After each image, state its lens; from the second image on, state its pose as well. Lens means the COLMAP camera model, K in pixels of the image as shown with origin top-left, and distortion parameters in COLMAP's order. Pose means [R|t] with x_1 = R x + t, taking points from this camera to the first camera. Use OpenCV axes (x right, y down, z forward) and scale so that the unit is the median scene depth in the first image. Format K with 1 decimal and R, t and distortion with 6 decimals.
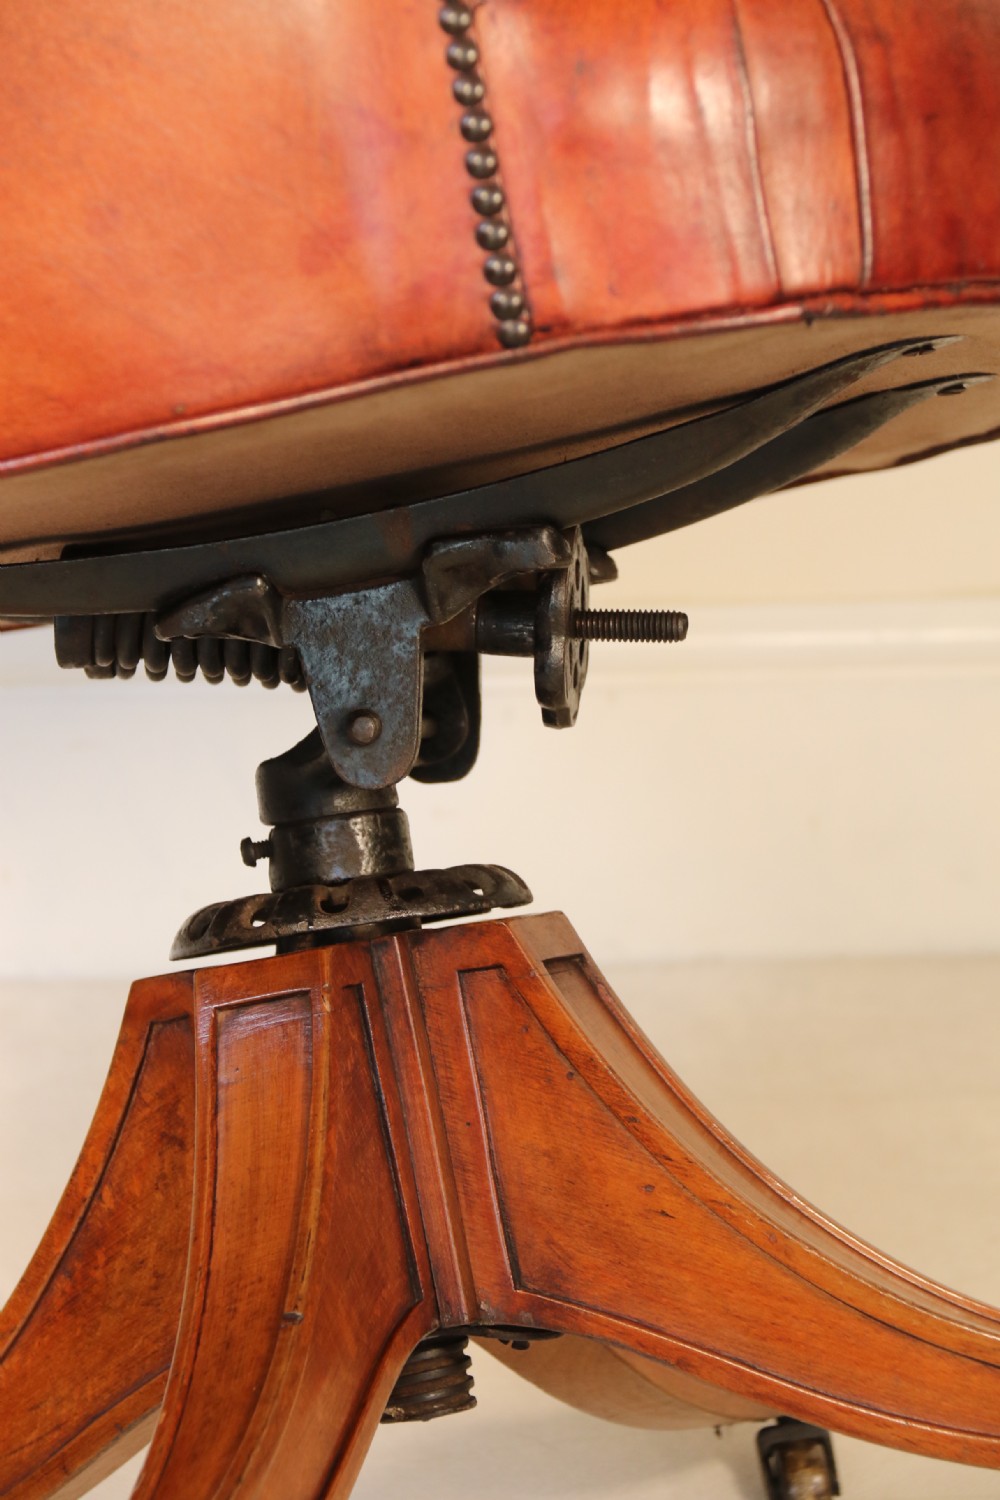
lens RADIAL K [[4319.7, 0, 500.0], [0, 4319.7, 750.0], [0, 0, 1]] dist [0.324256, -0.128276]
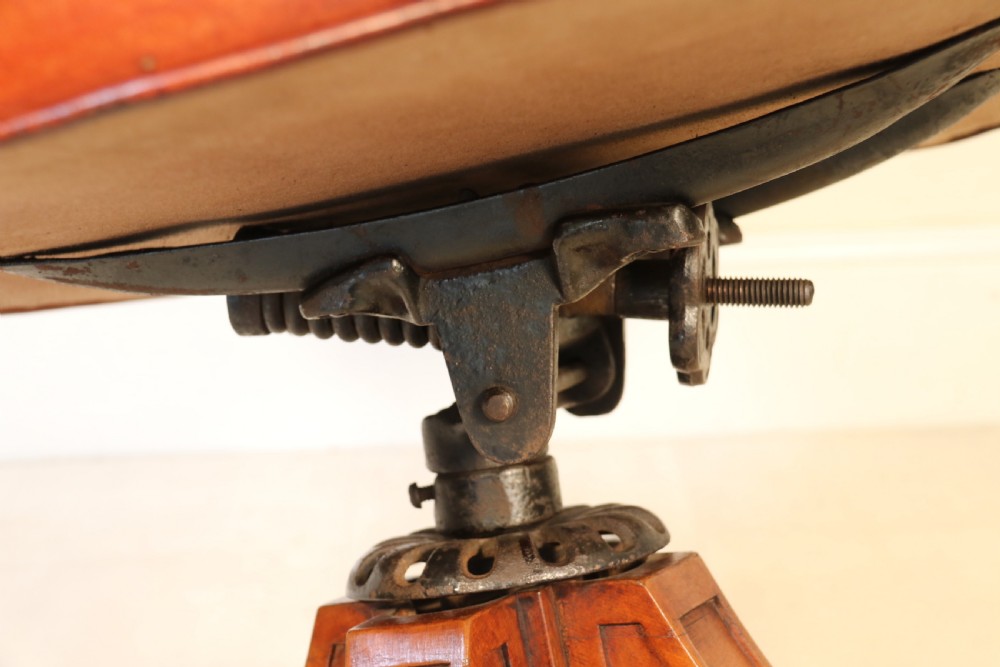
lens RADIAL K [[1811.2, 0, 500.0], [0, 1811.2, 333.5], [0, 0, 1]] dist [0.026255, 0.020733]
pose [[0.995715, -0.010667, -0.091854, 0.007606], [0.013588, 0.999420, 0.031233, -0.034139], [0.091467, -0.032347, 0.995283, 0.559205]]
